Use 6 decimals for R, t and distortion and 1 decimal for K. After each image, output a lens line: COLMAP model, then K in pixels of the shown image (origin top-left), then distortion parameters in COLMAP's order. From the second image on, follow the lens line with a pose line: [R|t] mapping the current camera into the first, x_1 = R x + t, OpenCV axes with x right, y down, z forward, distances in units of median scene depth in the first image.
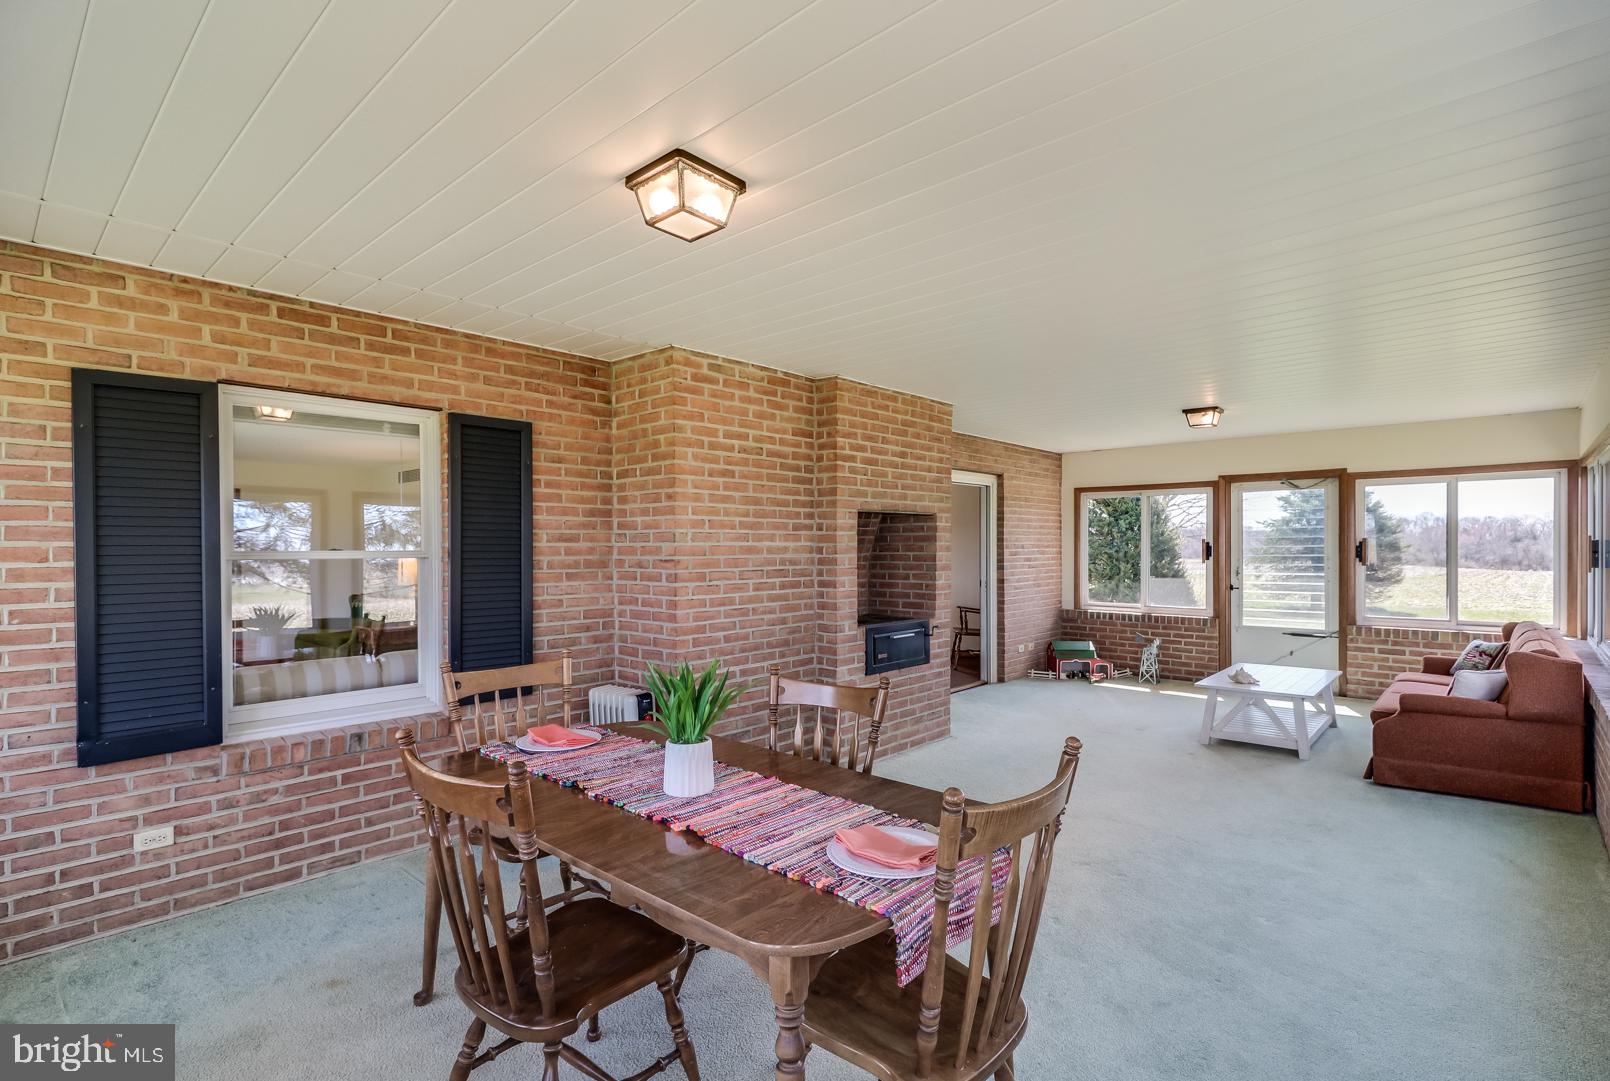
lens RADIAL K [[775.2, 0, 805.0], [0, 775.2, 540.5], [0, 0, 1]] dist [0.000900, 0.000093]
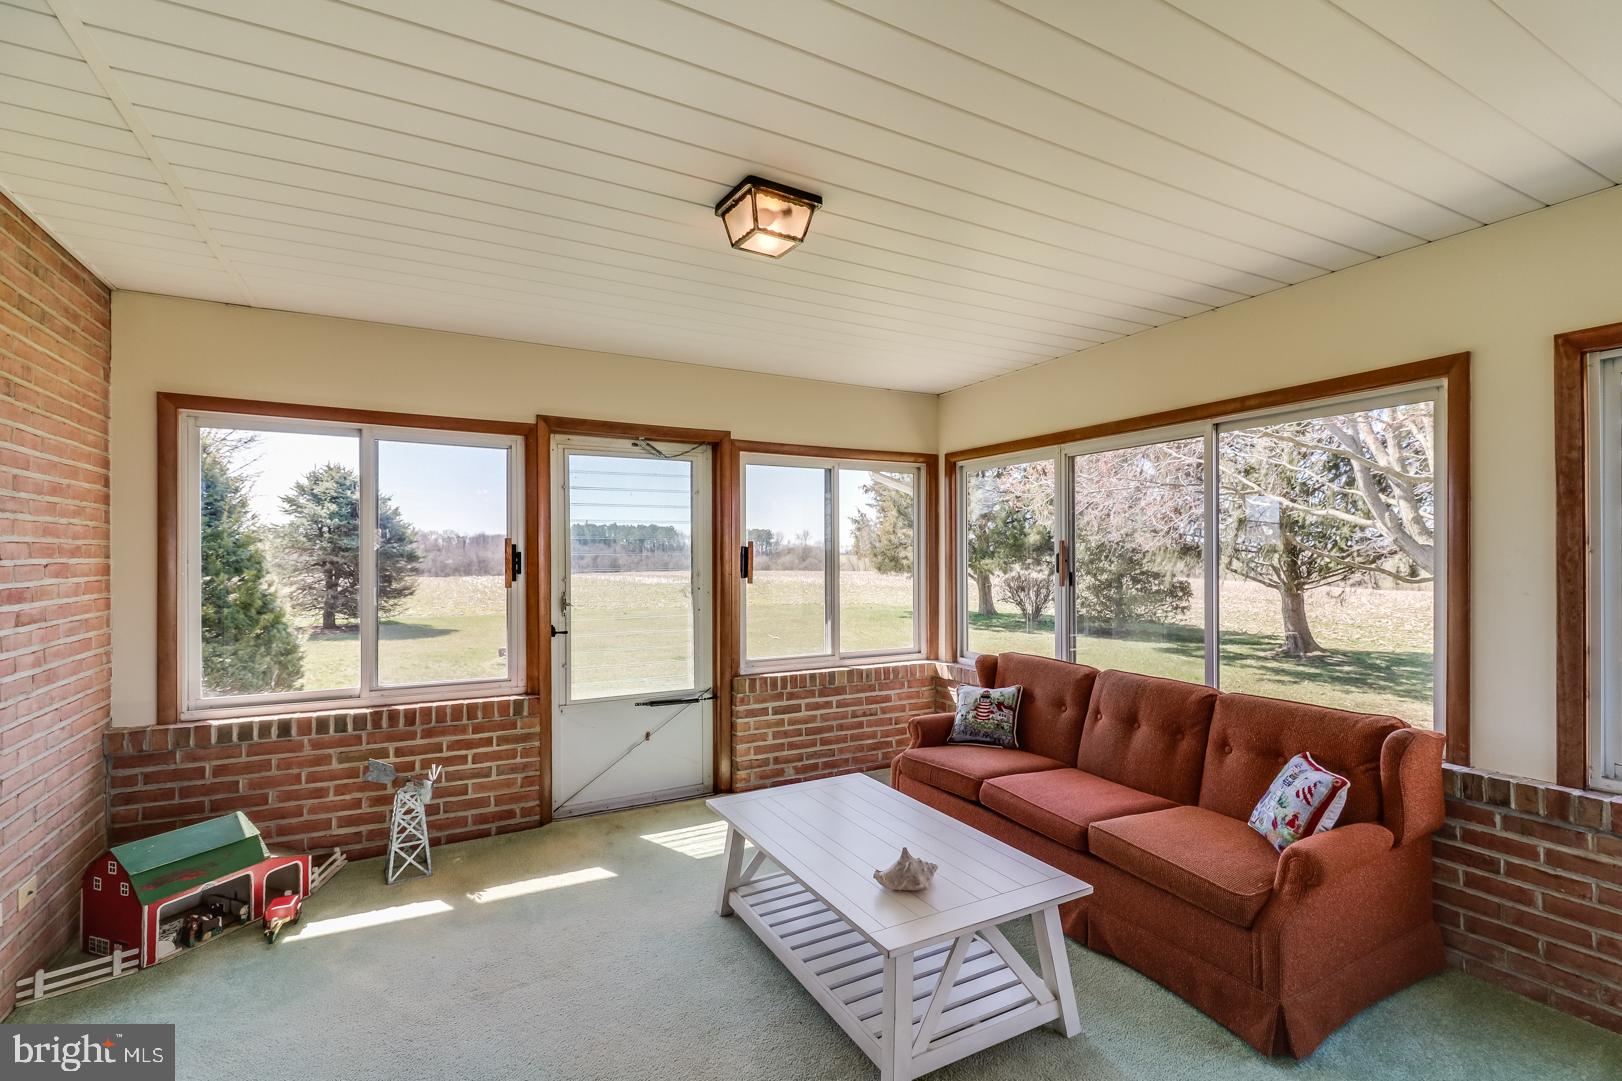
lens RADIAL K [[742.9, 0, 819.5], [0, 742.9, 554.4], [0, 0, 1]] dist [0.016162, -0.013793]
pose [[0.320372, 0.004743, 0.947280, 0.126526], [-0.008121, 0.999964, -0.002261, 0.007715], [-0.947257, -0.006969, 0.320399, 0.652329]]
